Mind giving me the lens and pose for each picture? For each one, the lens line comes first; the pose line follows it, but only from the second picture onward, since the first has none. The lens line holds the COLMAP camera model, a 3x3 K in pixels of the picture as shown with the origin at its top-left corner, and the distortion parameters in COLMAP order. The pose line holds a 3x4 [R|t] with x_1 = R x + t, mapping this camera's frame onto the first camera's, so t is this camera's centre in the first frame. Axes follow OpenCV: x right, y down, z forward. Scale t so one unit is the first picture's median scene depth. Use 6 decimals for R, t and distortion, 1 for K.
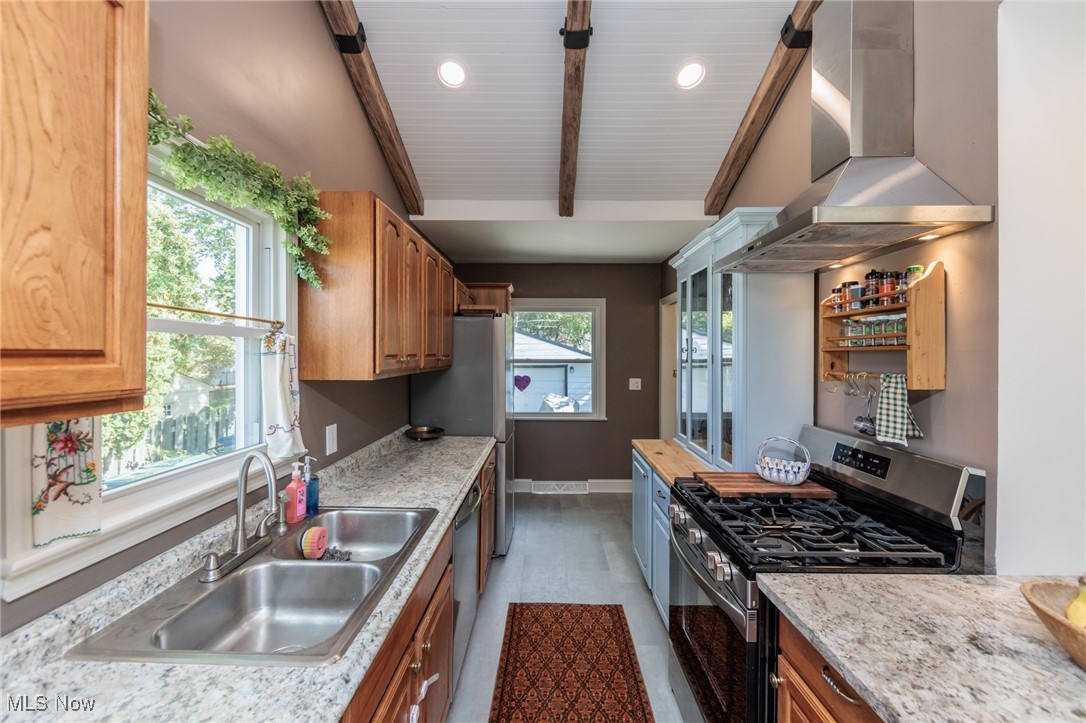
lens RADIAL K [[428.6, 0, 538.0], [0, 428.6, 358.2], [0, 0, 1]] dist [-0.002035, -0.000295]
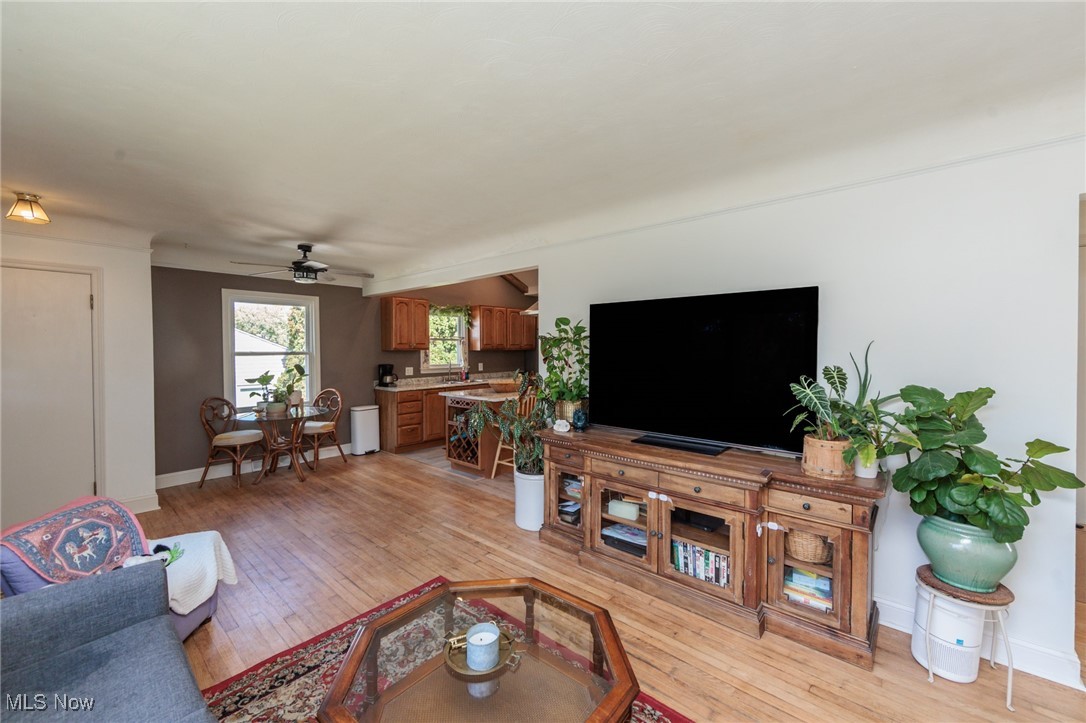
lens RADIAL K [[428.6, 0, 537.4], [0, 428.6, 359.2], [0, 0, 1]] dist [-0.002035, -0.000295]
pose [[0.751013, 0.011000, -0.660195, 2.851538], [-0.001715, 0.999890, 0.014709, 0.075432], [0.660285, -0.009915, 0.750950, -1.804253]]
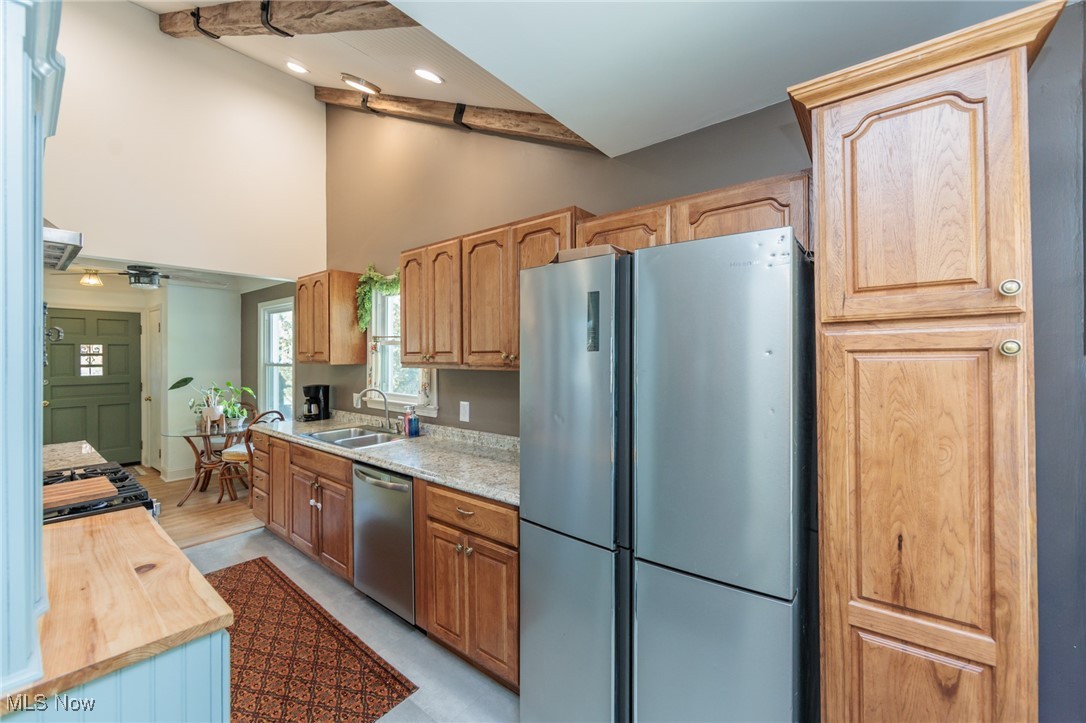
lens RADIAL K [[428.6, 0, 538.9], [0, 428.6, 359.9], [0, 0, 1]] dist [-0.002035, -0.000295]
pose [[-0.614633, 0.002850, -0.788808, 0.585485], [-0.009487, 0.999894, 0.011005, -0.000681], [0.788756, 0.014247, -0.614541, 2.460274]]
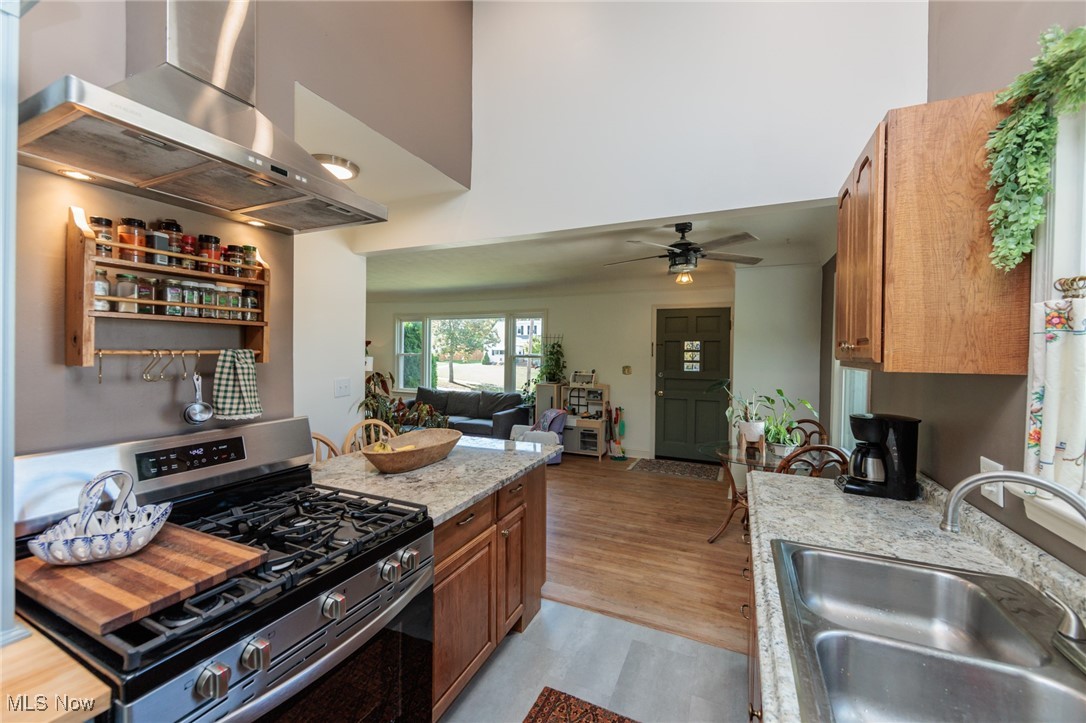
lens RADIAL K [[428.6, 0, 533.6], [0, 428.6, 356.0], [0, 0, 1]] dist [-0.002035, -0.000295]
pose [[-0.913432, -0.020585, 0.406471, -0.154233], [-0.013921, 0.999716, 0.019344, 0.020426], [-0.406753, 0.012011, -0.913459, 1.362353]]
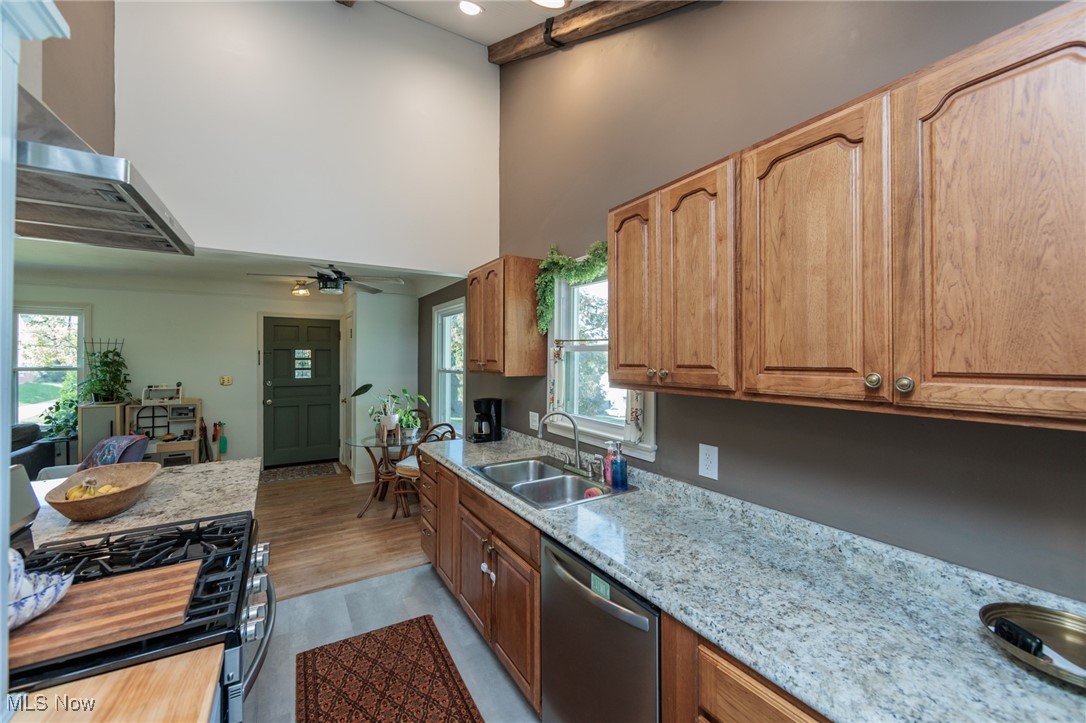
lens RADIAL K [[428.6, 0, 537.9], [0, 428.6, 355.8], [0, 0, 1]] dist [-0.002035, -0.000295]
pose [[-0.849466, -0.007785, -0.527585, 0.326202], [-0.010299, 0.999945, 0.001828, -0.027560], [0.527542, 0.006986, -0.849500, 1.846285]]
